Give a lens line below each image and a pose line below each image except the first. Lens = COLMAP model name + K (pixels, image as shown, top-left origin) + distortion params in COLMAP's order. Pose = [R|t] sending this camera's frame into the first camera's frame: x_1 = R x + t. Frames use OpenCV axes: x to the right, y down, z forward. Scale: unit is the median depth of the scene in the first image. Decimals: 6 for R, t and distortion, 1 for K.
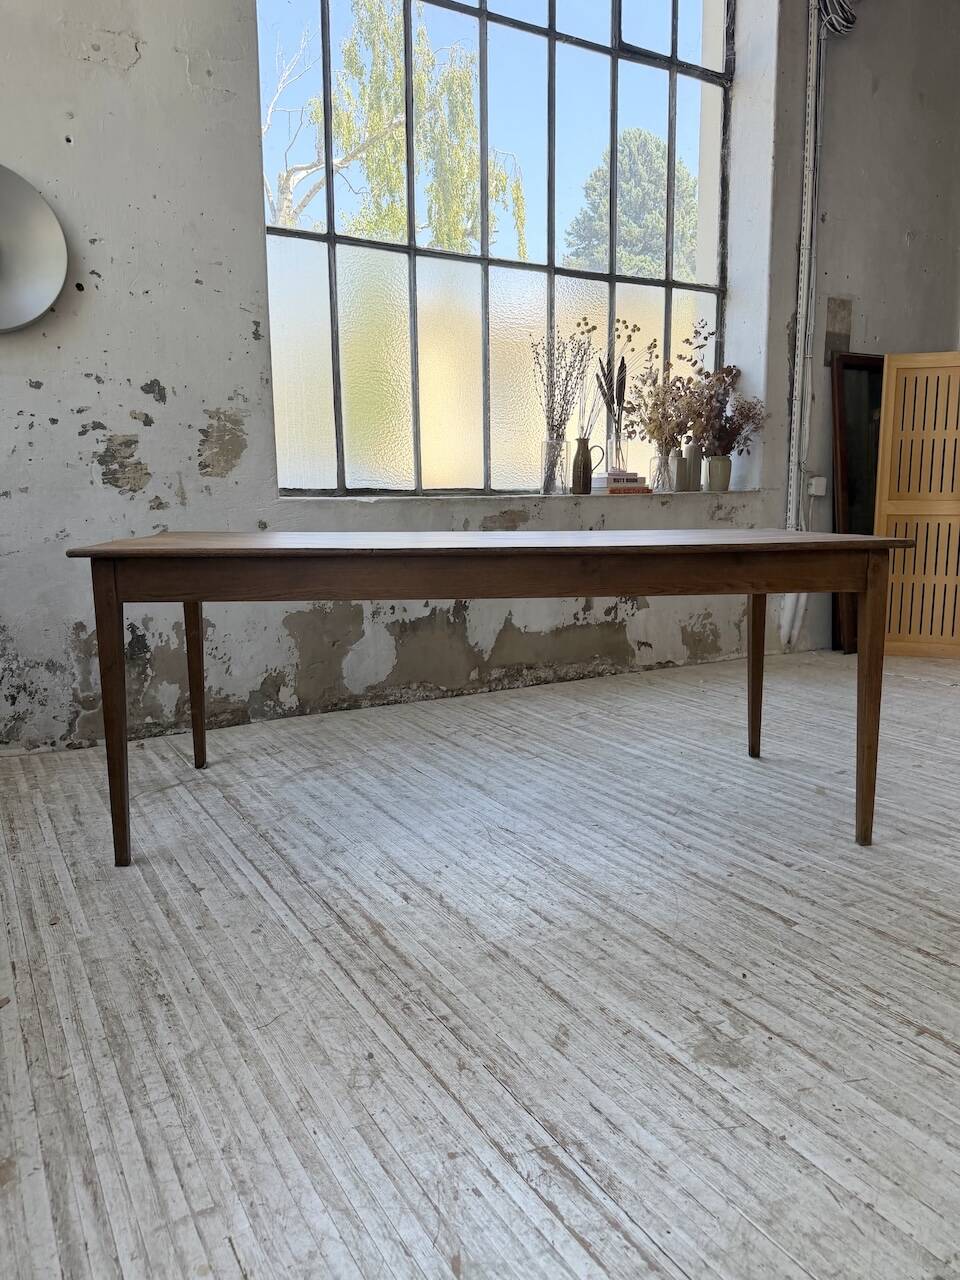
lens RADIAL K [[890.8, 0, 481.7], [0, 890.8, 633.3], [0, 0, 1]] dist [0.176320, -0.371379]
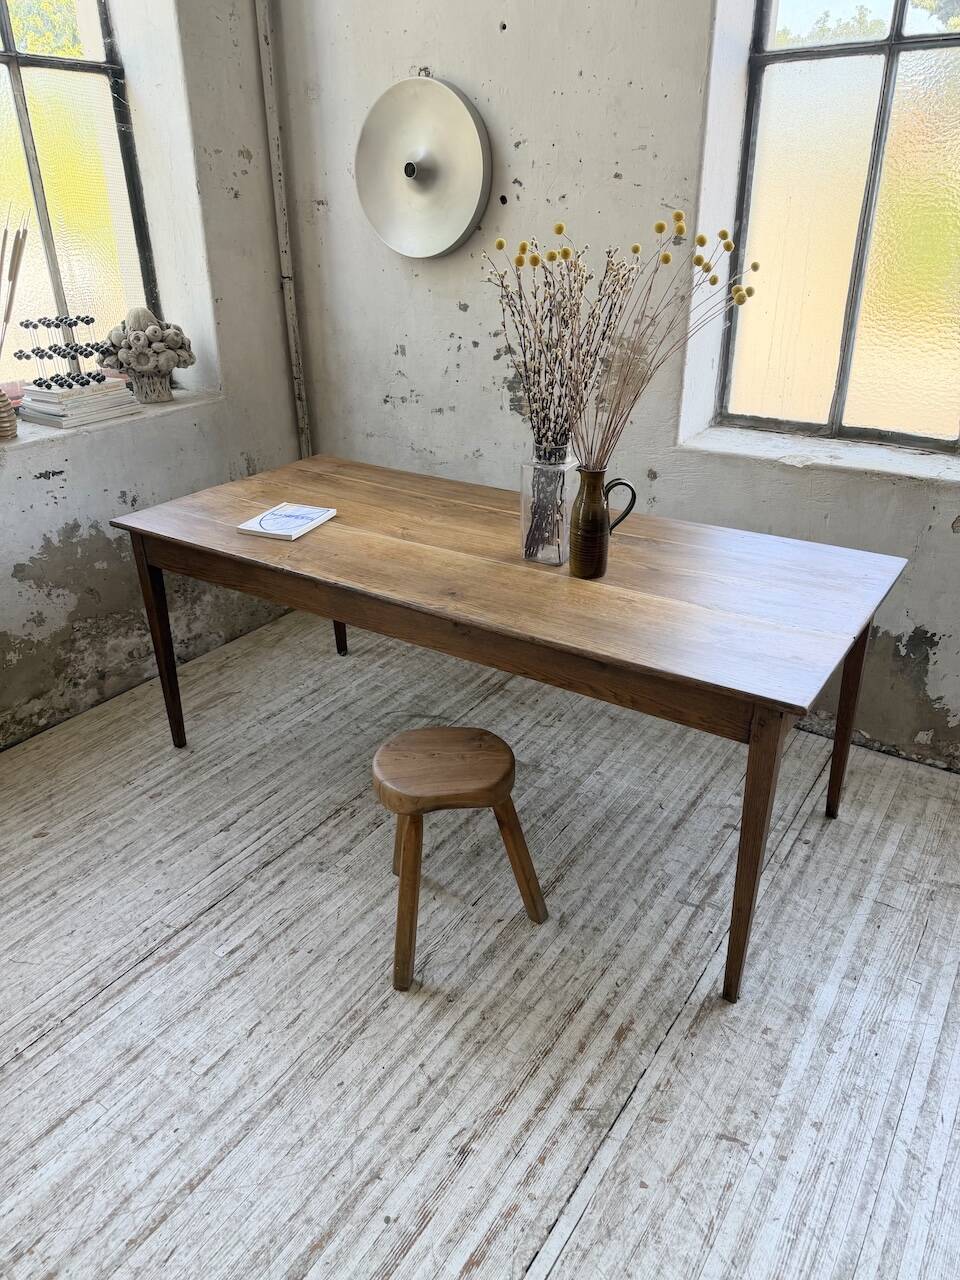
lens RADIAL K [[904.7, 0, 481.9], [0, 904.7, 636.3], [0, 0, 1]] dist [0.025542, -0.029317]
pose [[0.427298, 0.395578, -0.812979, 0.497147], [-0.127634, 0.916590, 0.378909, -0.318029], [0.895057, -0.058143, 0.442146, 0.527837]]
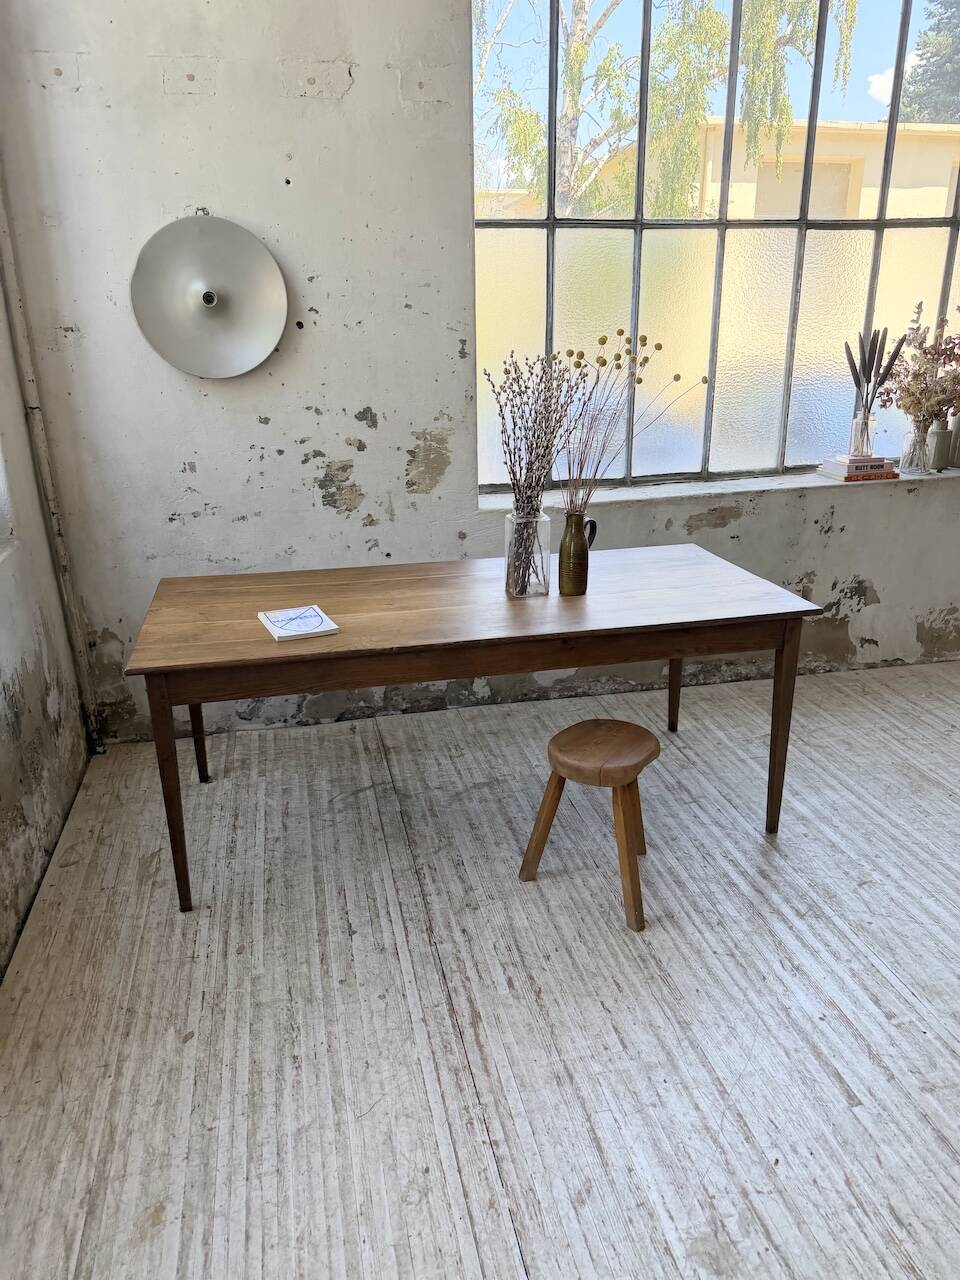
lens RADIAL K [[895.8, 0, 473.2], [0, 895.8, 645.0], [0, 0, 1]] dist [0.074549, -0.107657]
pose [[0.947954, 0.102125, -0.301585, 0.113804], [-0.039976, 0.977846, 0.205473, -0.237289], [0.315888, -0.182722, 0.931036, -0.005525]]
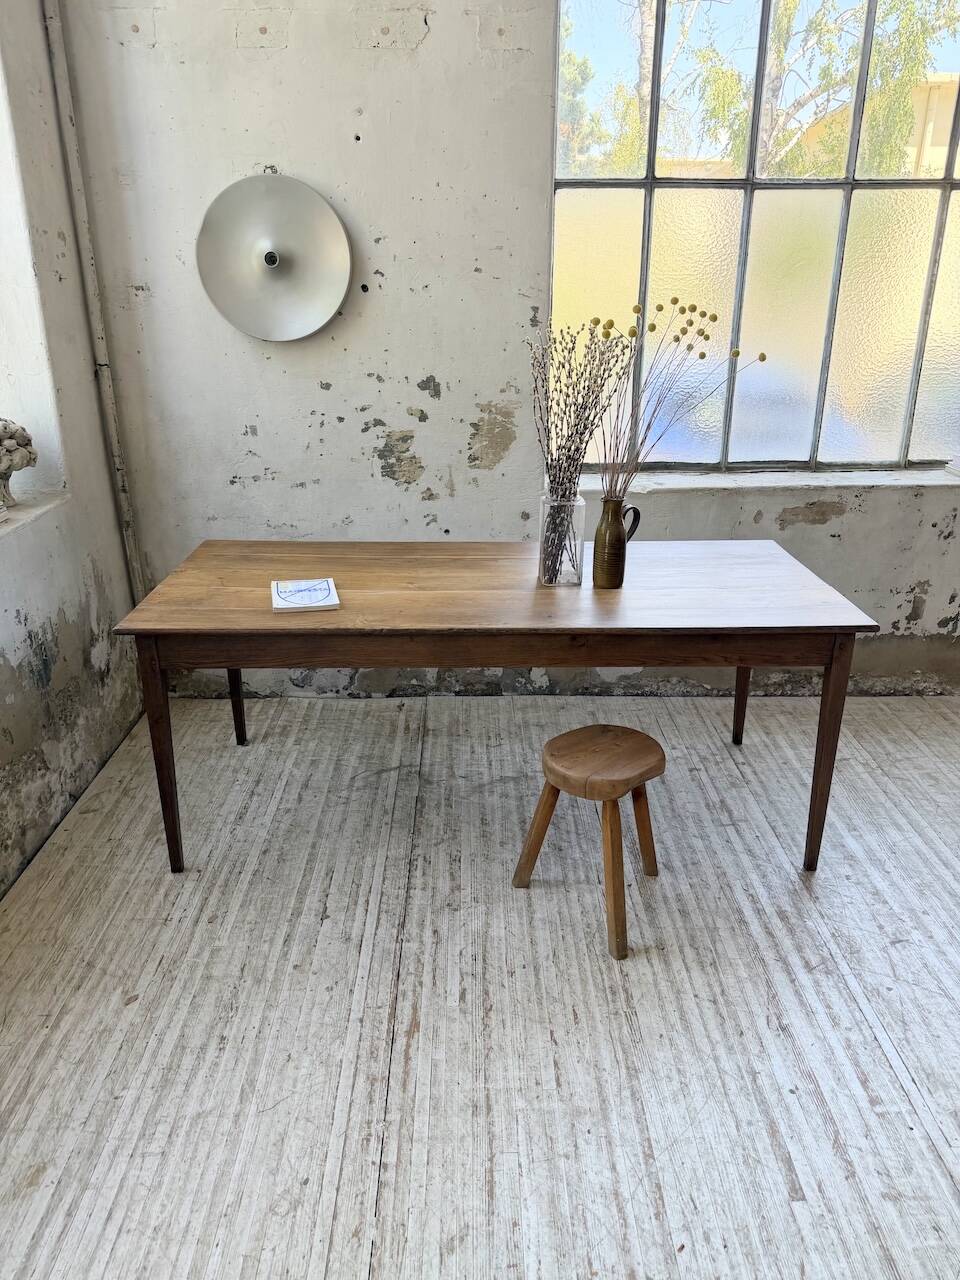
lens RADIAL K [[896.1, 0, 483.3], [0, 896.1, 645.1], [0, 0, 1]] dist [0.088712, -0.143922]
pose [[0.867111, 0.190324, -0.460321, 0.232870], [-0.083393, 0.966550, 0.242541, -0.247099], [0.491085, -0.171923, 0.853978, 0.102713]]
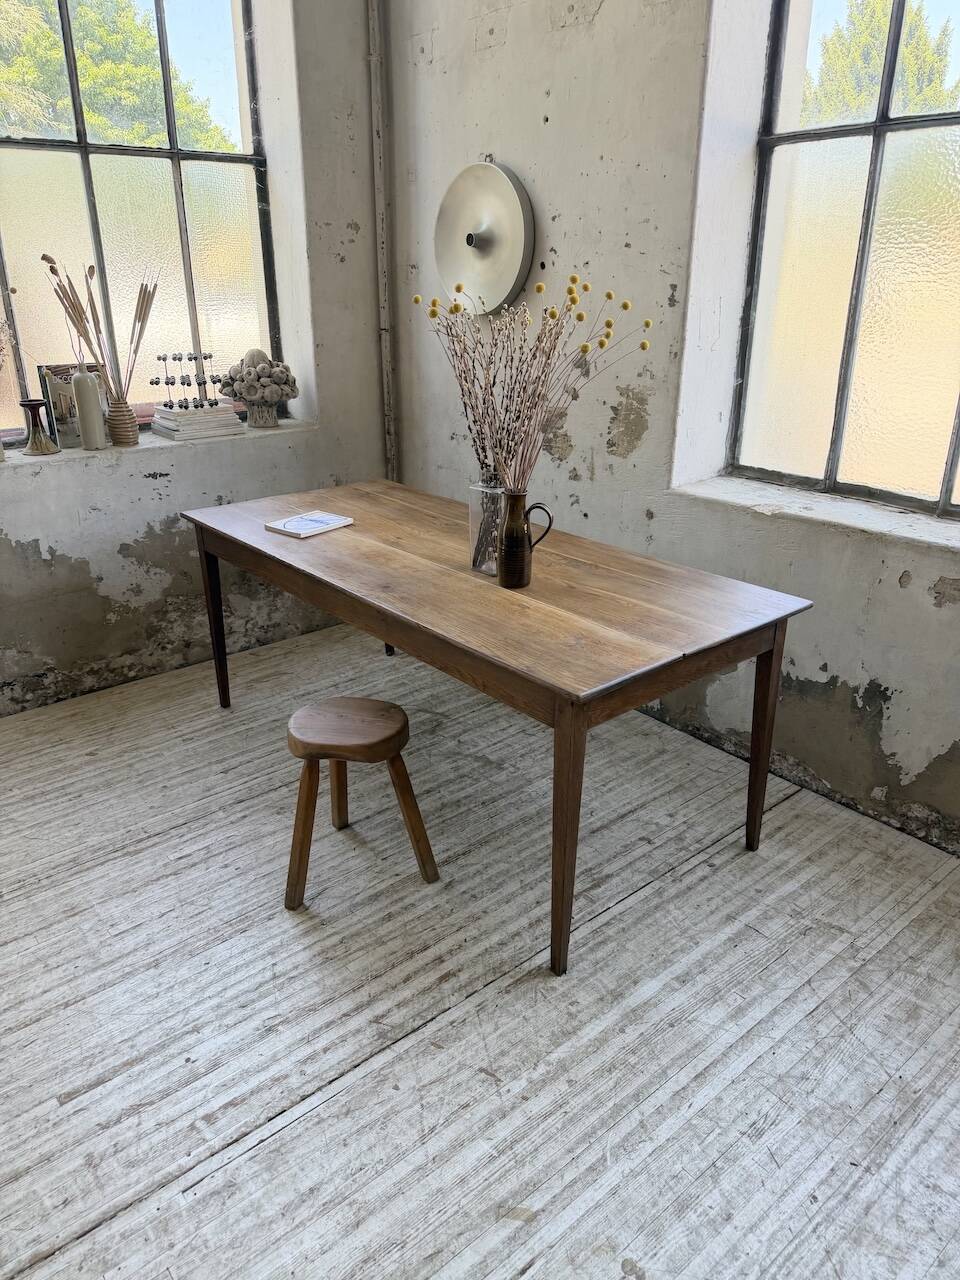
lens RADIAL K [[900.7, 0, 477.8], [0, 900.7, 632.7], [0, 0, 1]] dist [0.049970, -0.068086]
pose [[0.159730, 0.375490, -0.912959, 0.687582], [-0.146810, 0.923584, 0.354174, -0.346407], [0.976183, 0.077460, 0.202650, 0.733469]]
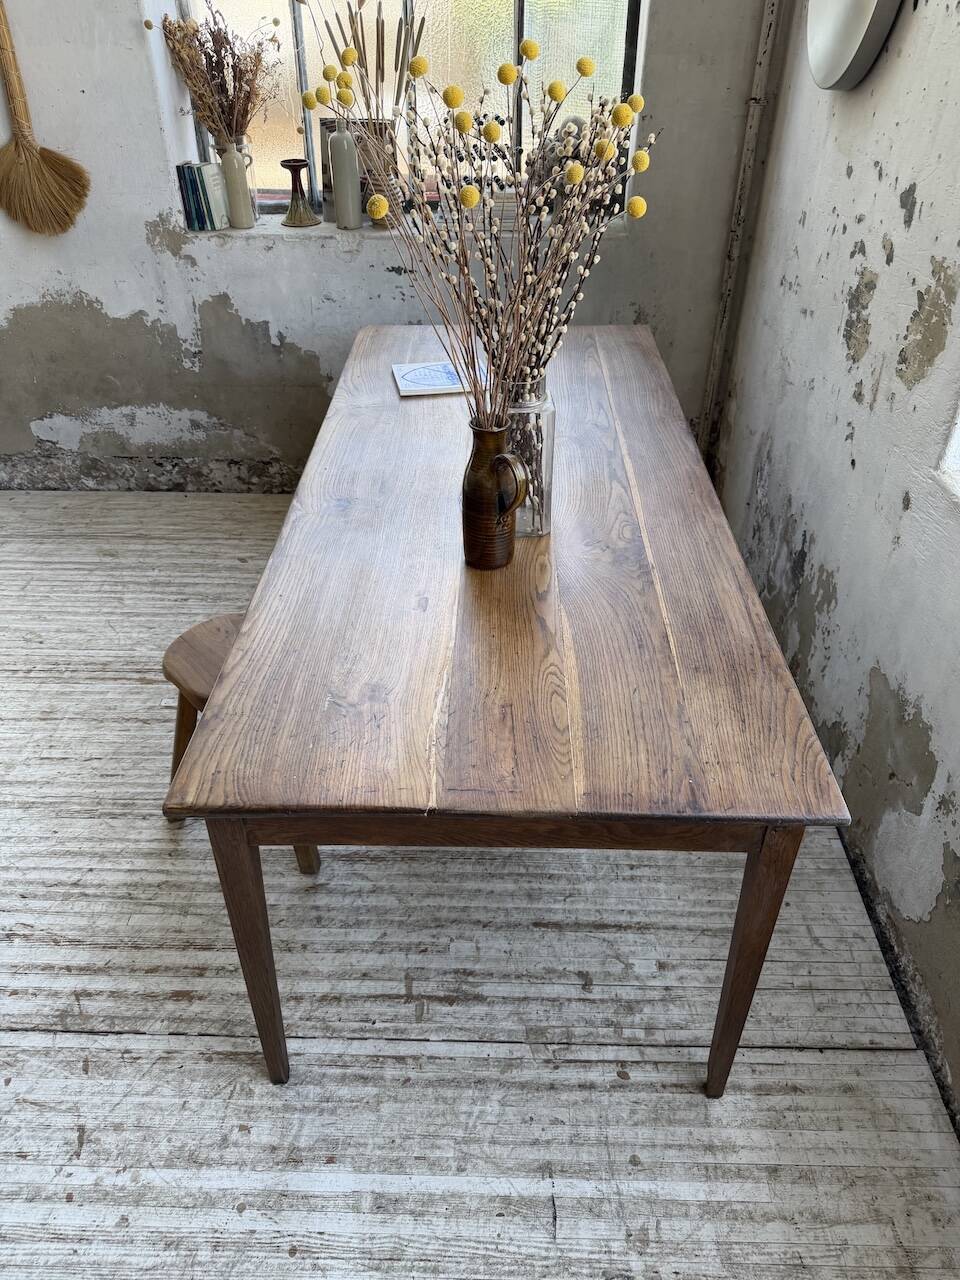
lens RADIAL K [[912.0, 0, 486.9], [0, 912.0, 640.7], [0, 0, 1]] dist [0.018814, -0.023852]
pose [[-0.529054, 0.504634, -0.682237, 0.320792], [-0.126801, 0.747929, 0.651555, -0.420024], [0.839061, 0.431216, -0.331706, 1.133197]]
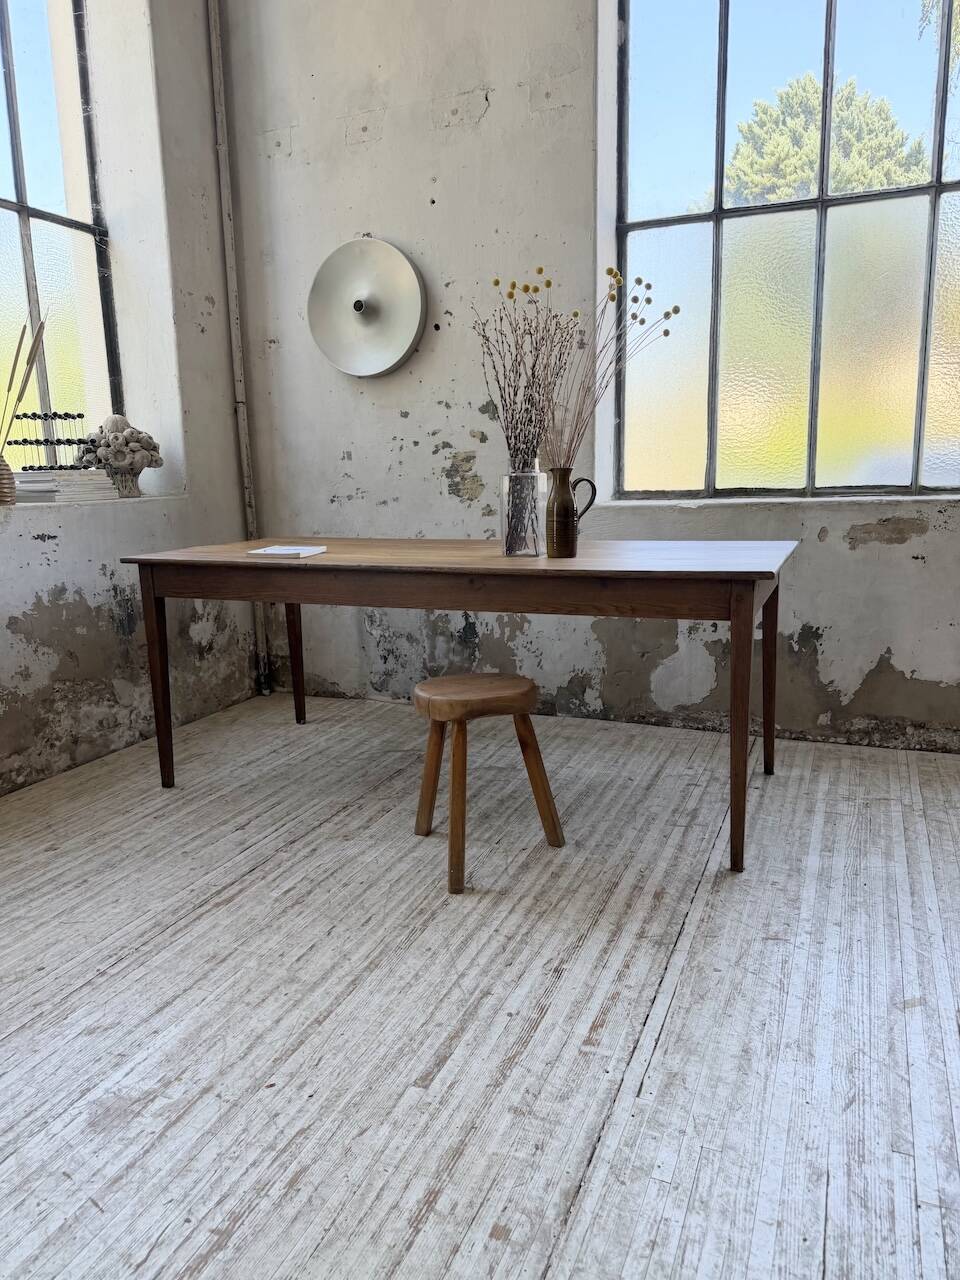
lens RADIAL K [[896.1, 0, 483.3], [0, 896.1, 645.1], [0, 0, 1]] dist [0.088712, -0.143922]
pose [[0.598903, 0.147258, -0.787166, 0.586422], [-0.102664, 0.988955, 0.106898, -0.100756], [0.794213, 0.016792, 0.607407, 0.329676]]
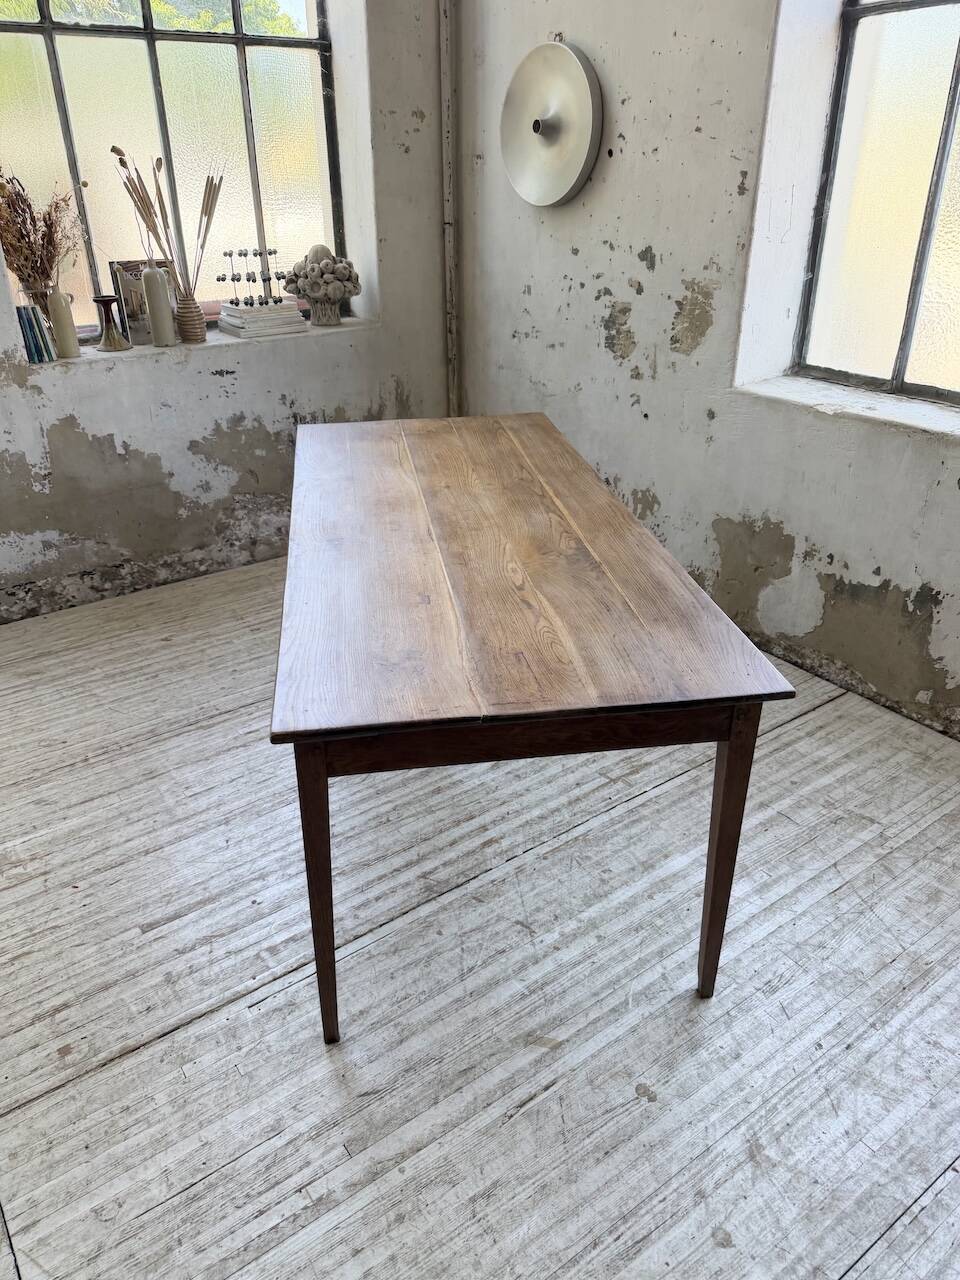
lens RADIAL K [[907.4, 0, 475.6], [0, 907.4, 647.7], [0, 0, 1]] dist [0.006275, -0.013792]
pose [[0.083649, 0.472132, -0.877550, 0.726902], [-0.140207, 0.877452, 0.458715, -0.336615], [0.986582, 0.084668, 0.139595, 0.742141]]
